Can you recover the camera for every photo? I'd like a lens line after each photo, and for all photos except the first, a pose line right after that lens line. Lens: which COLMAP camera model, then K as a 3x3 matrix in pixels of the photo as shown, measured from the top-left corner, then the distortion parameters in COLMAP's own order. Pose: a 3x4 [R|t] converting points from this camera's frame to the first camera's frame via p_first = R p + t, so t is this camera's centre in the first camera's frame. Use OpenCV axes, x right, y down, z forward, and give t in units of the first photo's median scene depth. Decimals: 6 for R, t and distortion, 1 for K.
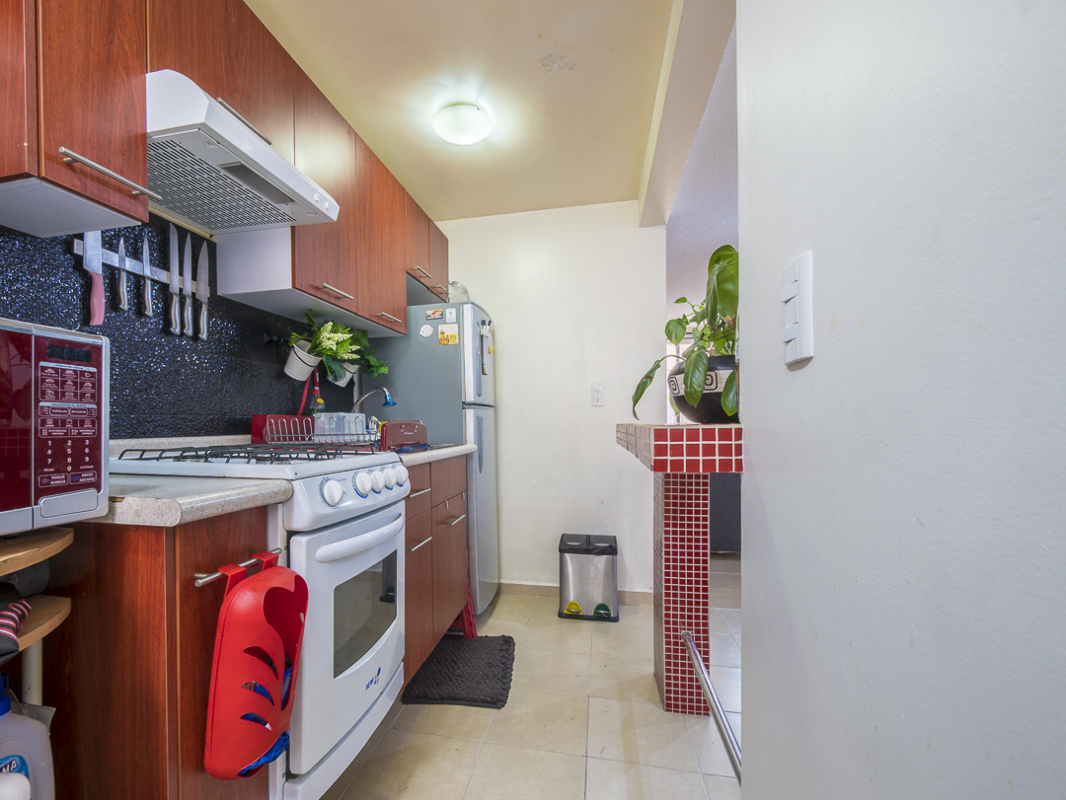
lens RADIAL K [[478.7, 0, 499.1], [0, 478.7, 421.7], [0, 0, 1]] dist [-0.001889, -0.000408]
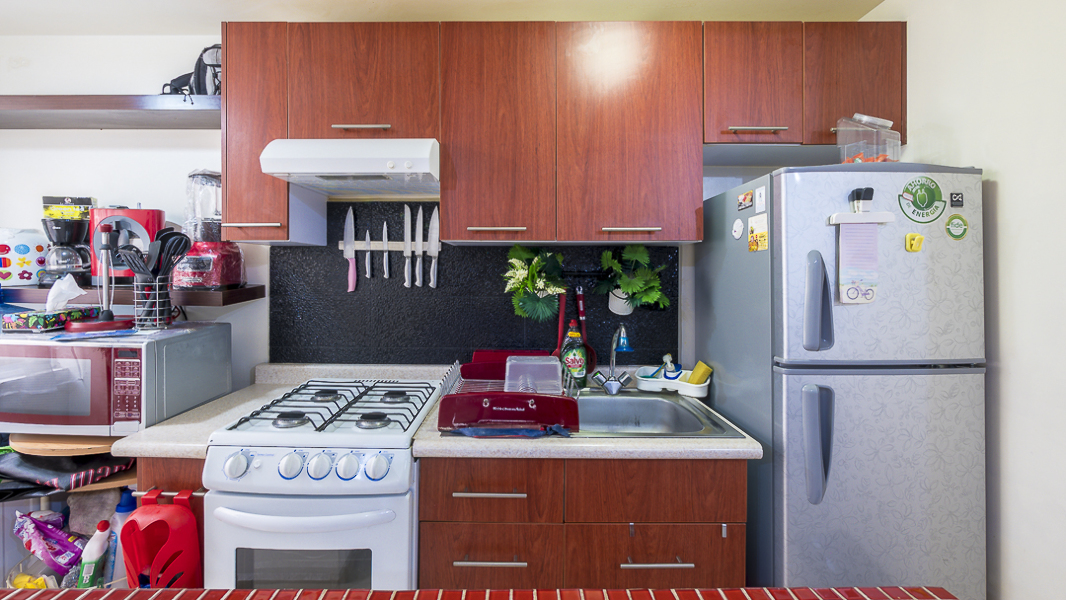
lens RADIAL K [[474.7, 0, 531.0], [0, 474.7, 265.8], [0, 0, 1]] dist [-0.001374, -0.000204]
pose [[0.205034, 0.006161, -0.978736, 0.678285], [-0.002772, 0.999980, 0.005714, -0.252049], [0.978751, 0.001541, 0.205047, 1.067171]]
